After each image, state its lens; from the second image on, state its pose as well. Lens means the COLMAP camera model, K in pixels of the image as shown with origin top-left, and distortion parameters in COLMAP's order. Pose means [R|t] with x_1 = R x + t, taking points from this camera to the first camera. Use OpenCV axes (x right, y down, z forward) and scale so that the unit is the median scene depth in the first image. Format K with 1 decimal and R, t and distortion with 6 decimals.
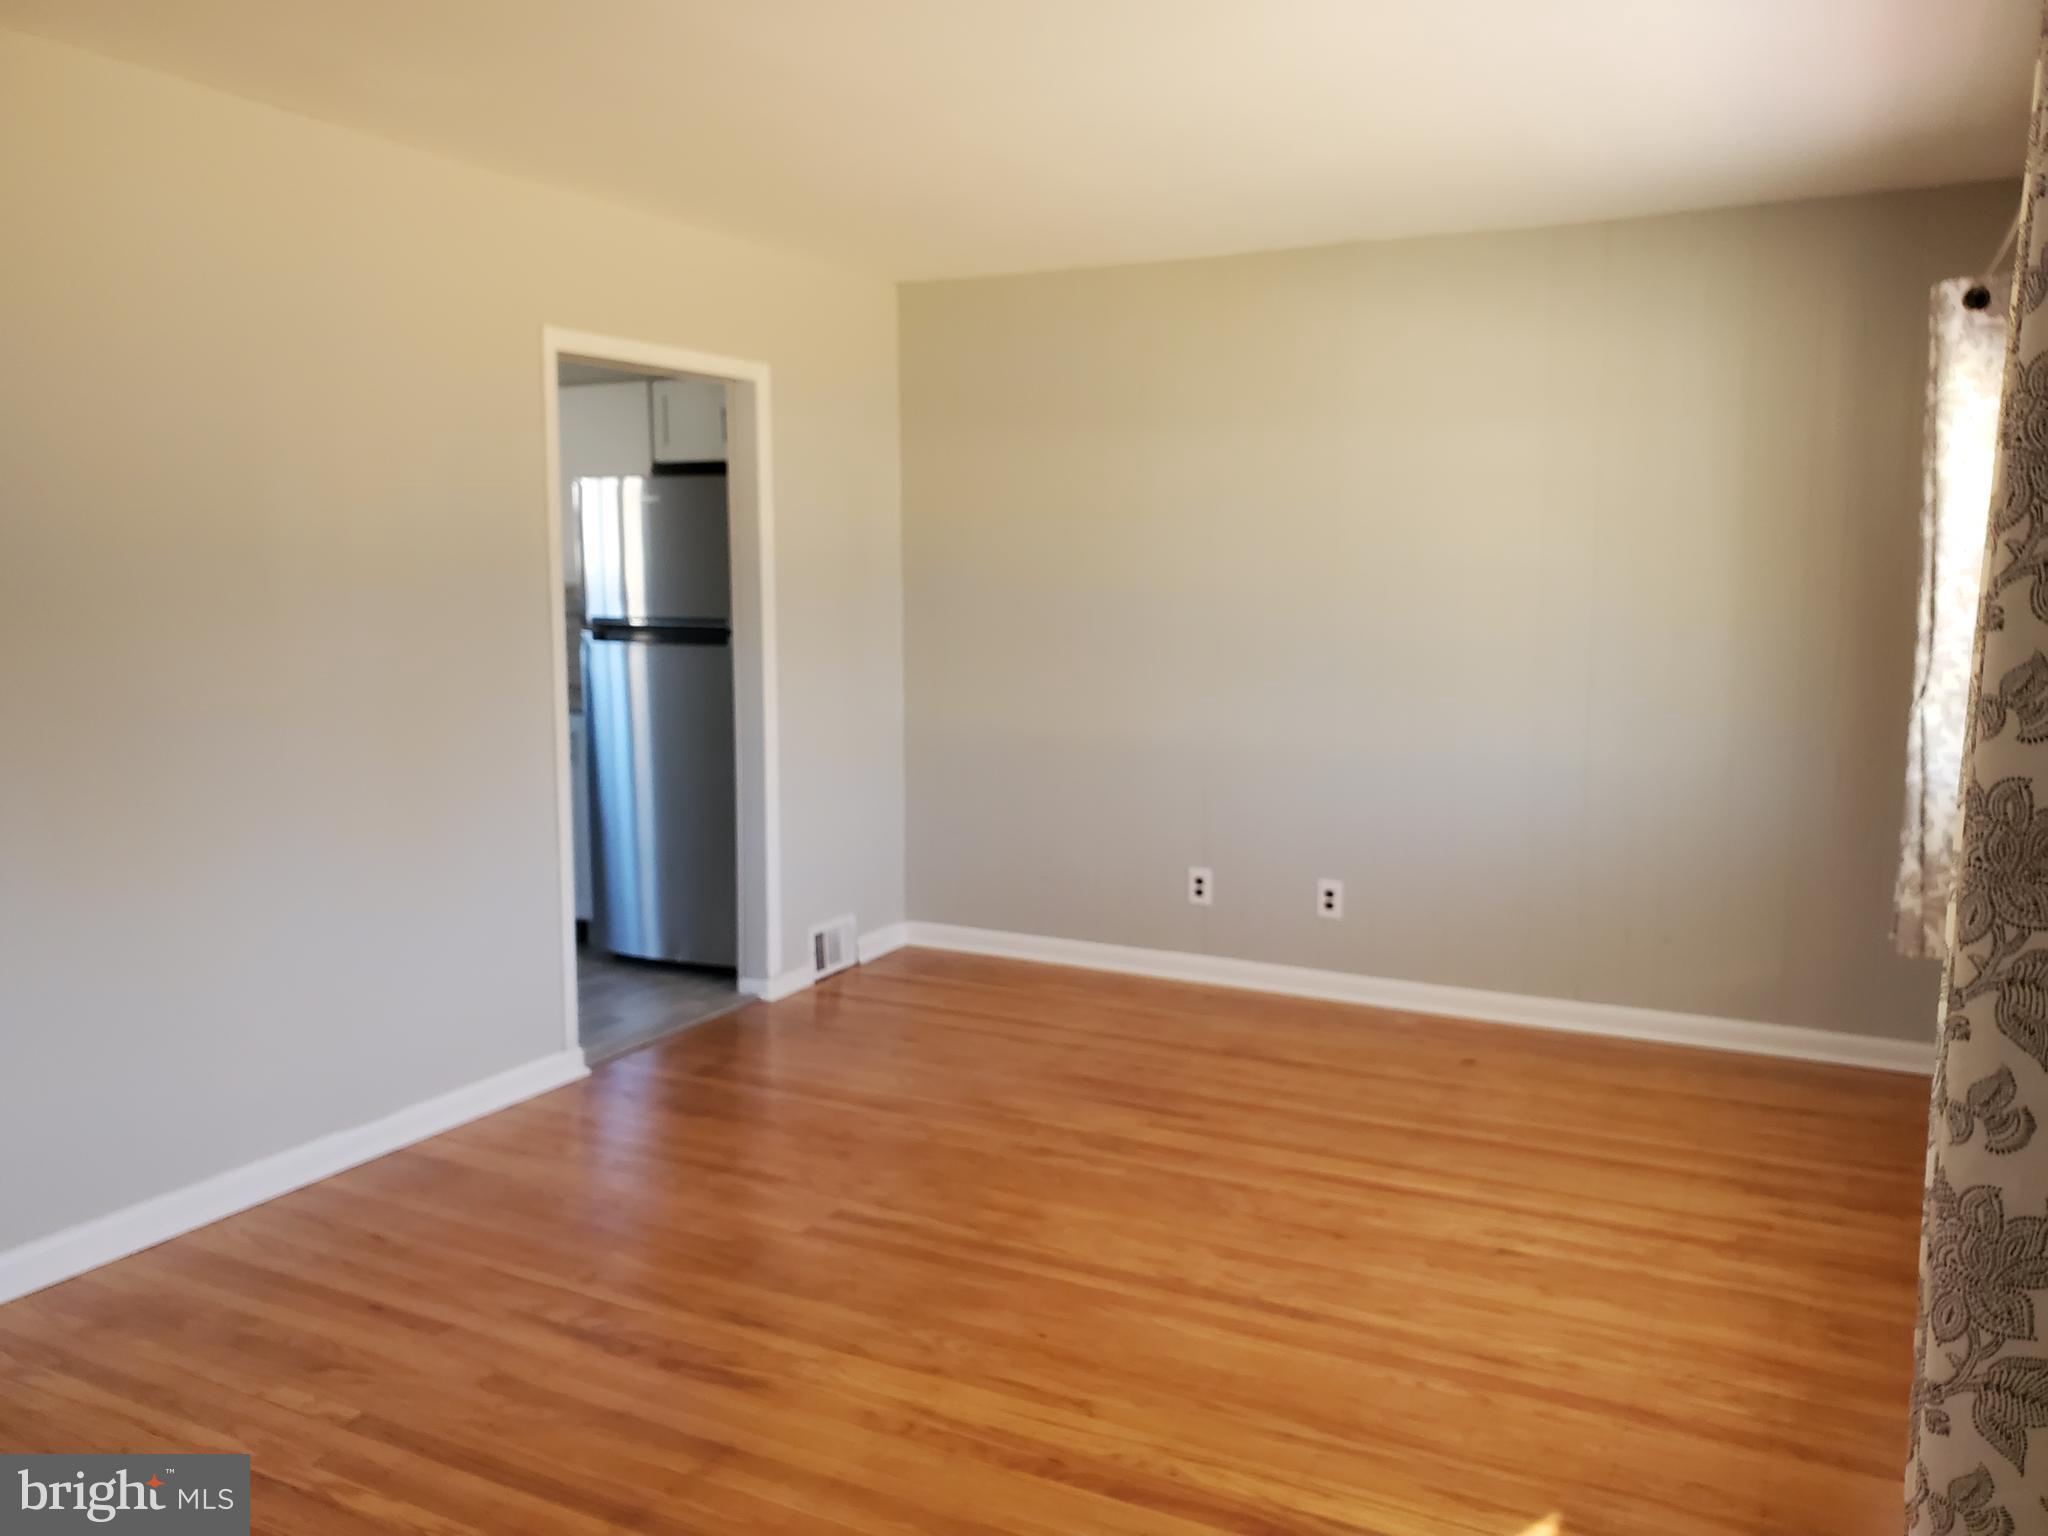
lens RADIAL K [[1624.0, 0, 994.5], [0, 1624.0, 761.3], [0, 0, 1]] dist [0.066016, -0.132366]
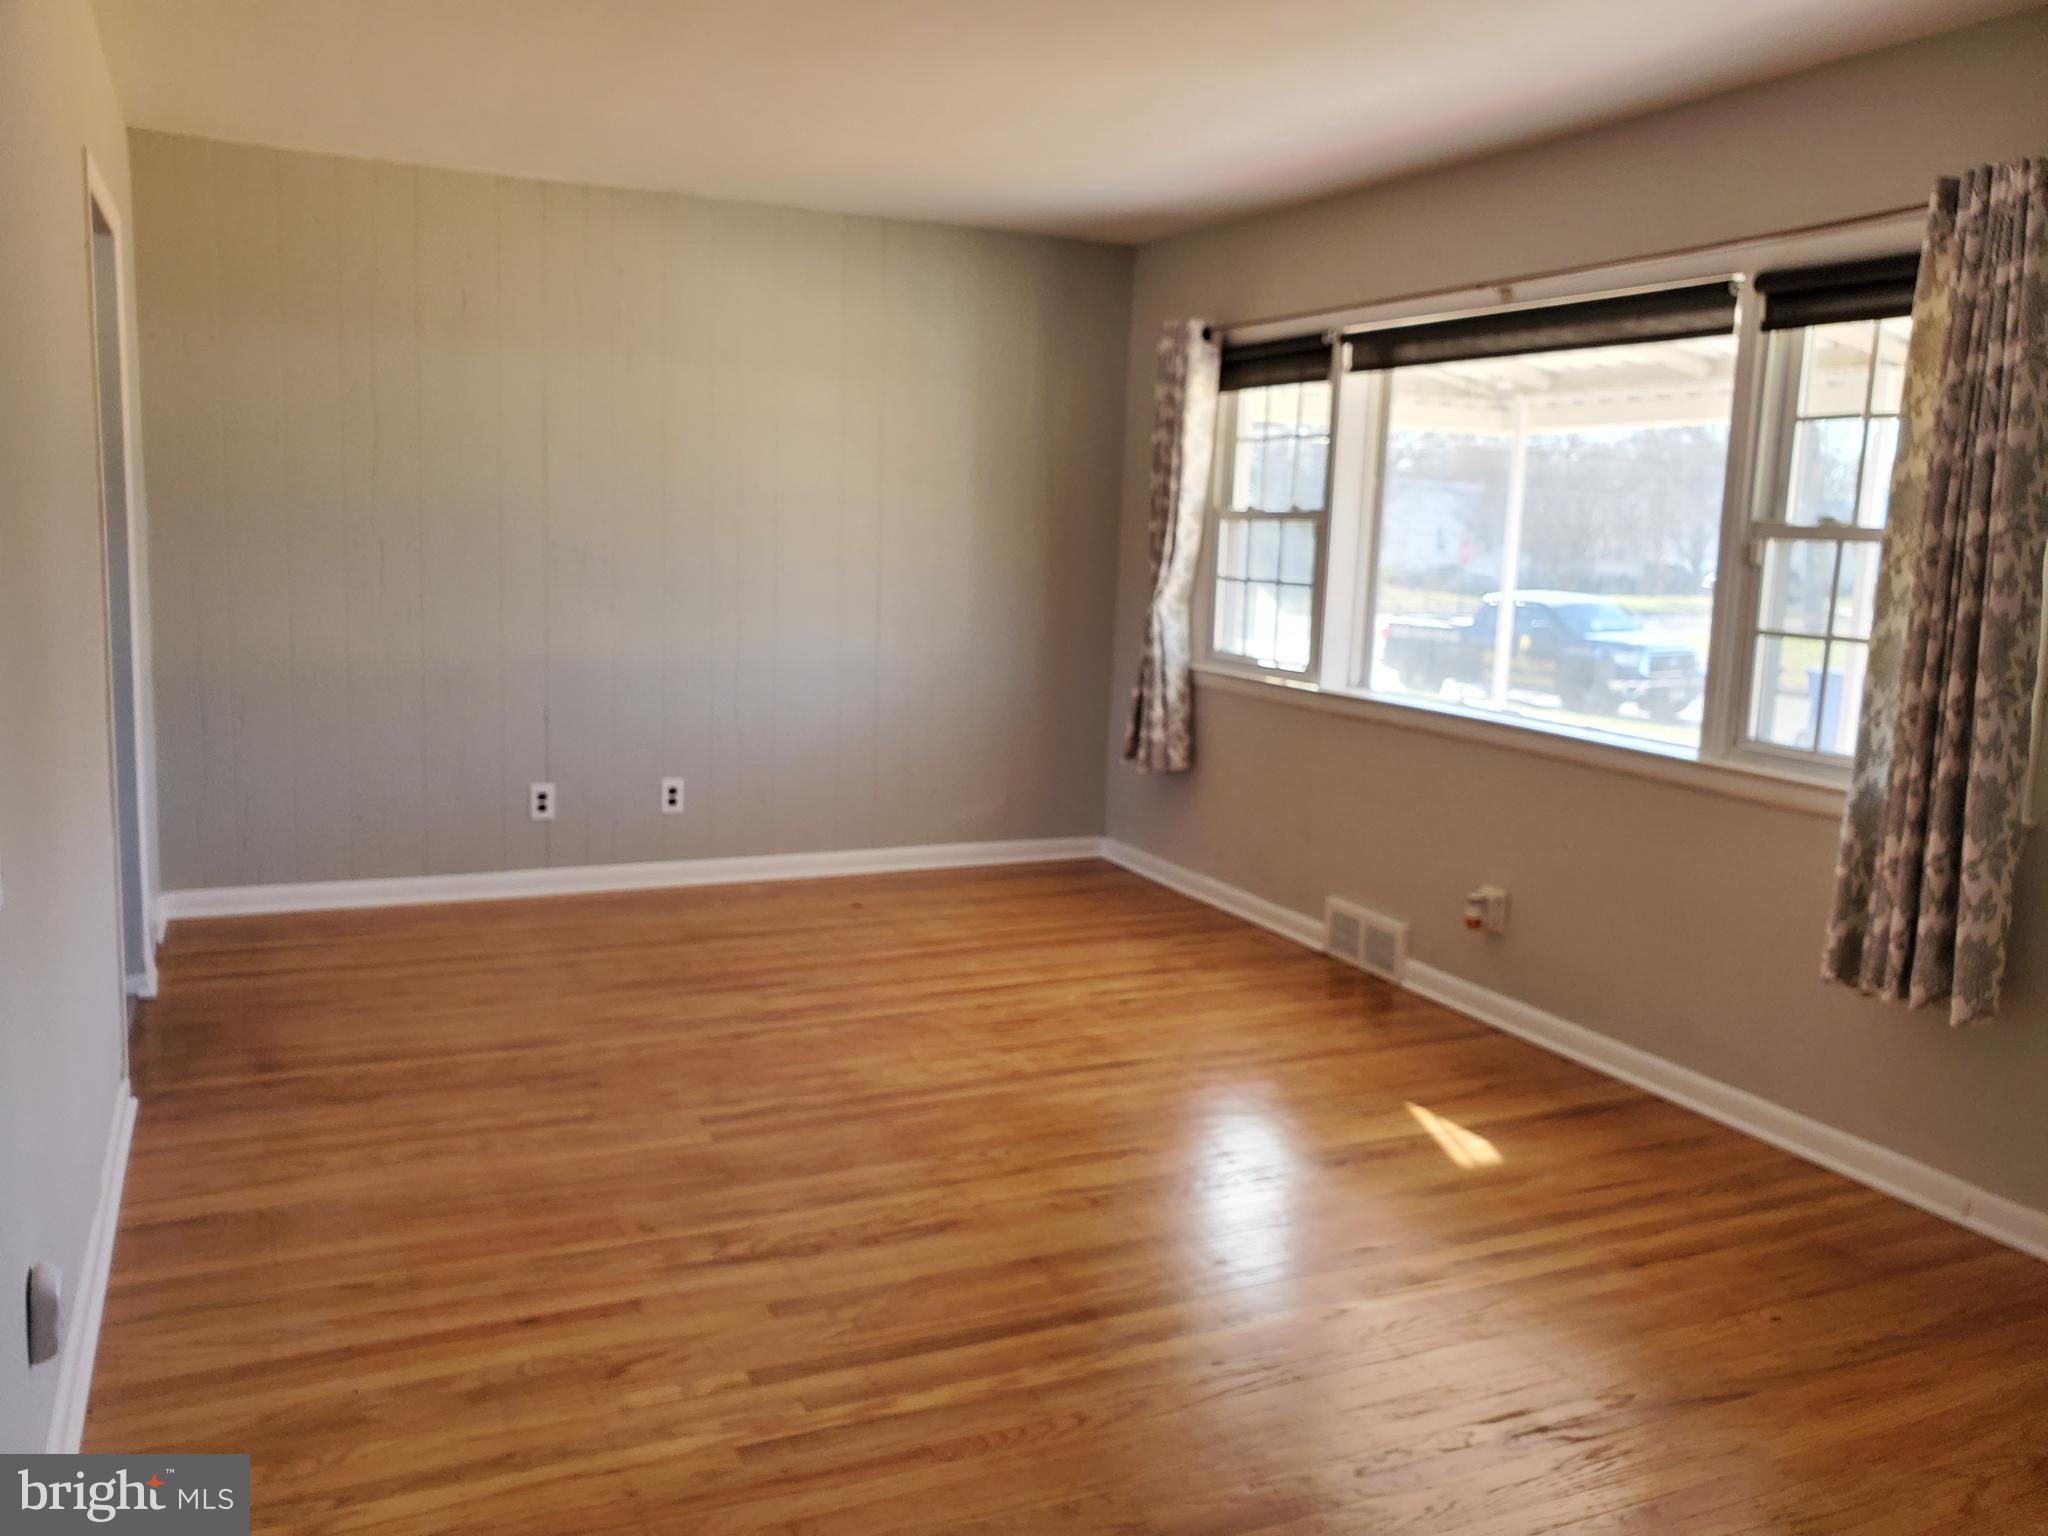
lens RADIAL K [[1592.4, 0, 1027.3], [0, 1592.4, 736.7], [0, 0, 1]] dist [0.179929, -0.389693]
pose [[0.610047, -0.088015, 0.787462, -0.769232], [0.060586, 0.996083, 0.064397, -0.016454], [-0.790045, 0.008424, 0.612990, 0.221319]]
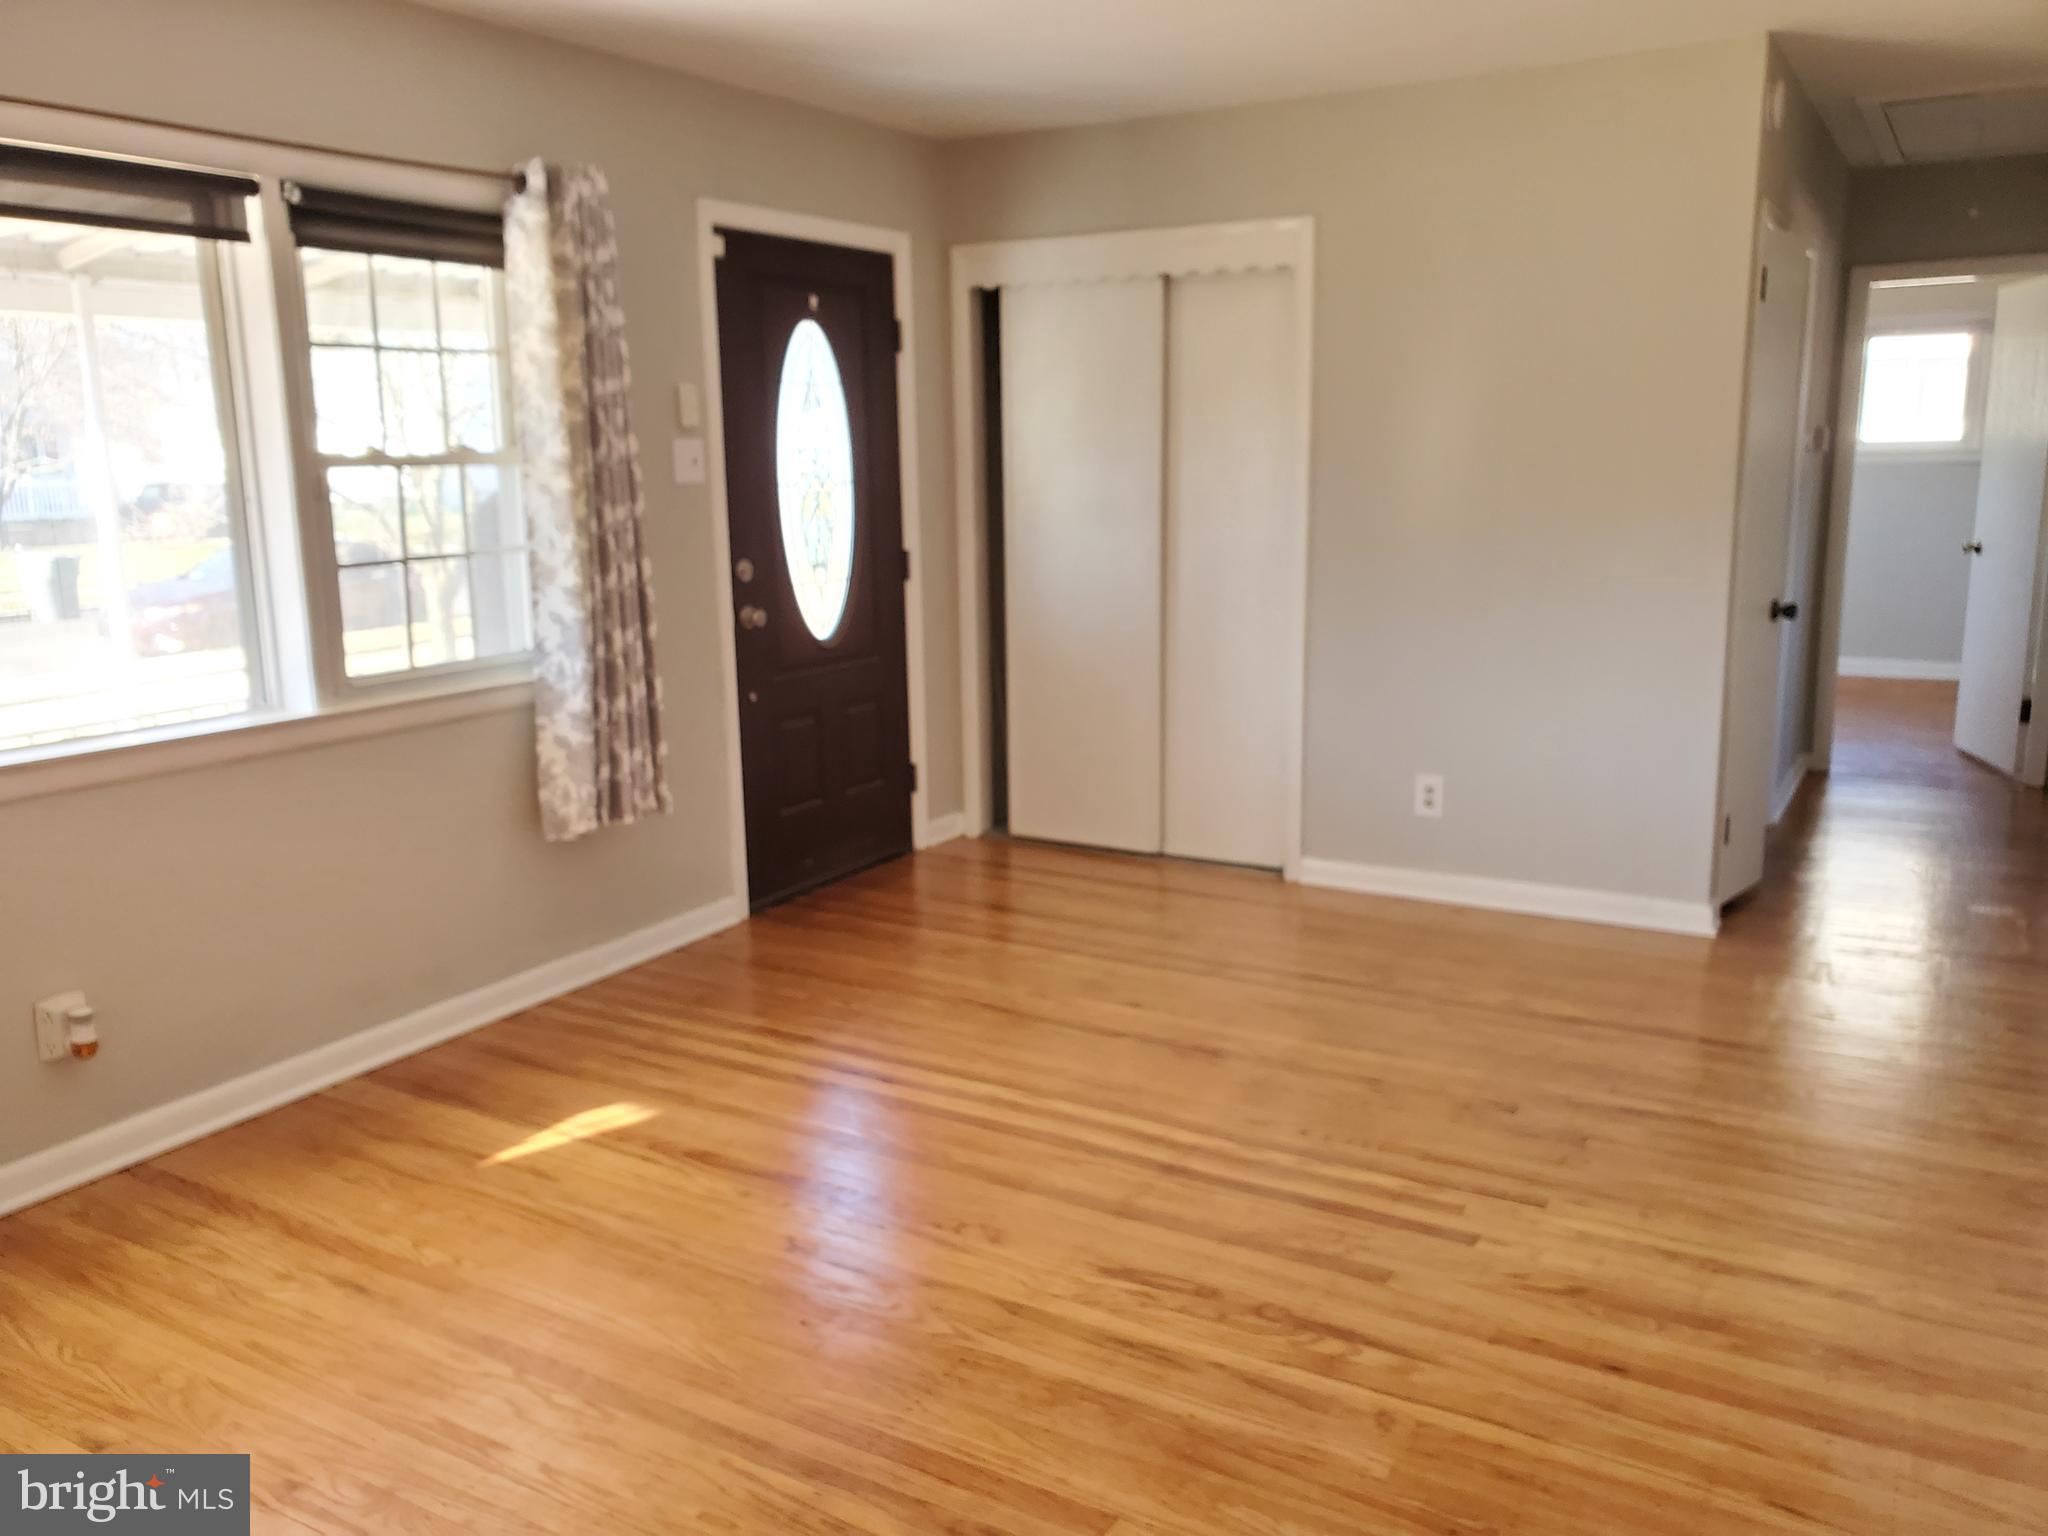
lens RADIAL K [[1694.7, 0, 922.8], [0, 1694.7, 768.4], [0, 0, 1]] dist [0.007282, -0.005356]
pose [[-0.994936, -0.001358, 0.100499, -0.109157], [0.029195, 0.952890, 0.301906, -0.180919], [-0.096175, 0.303312, -0.948026, 1.523012]]
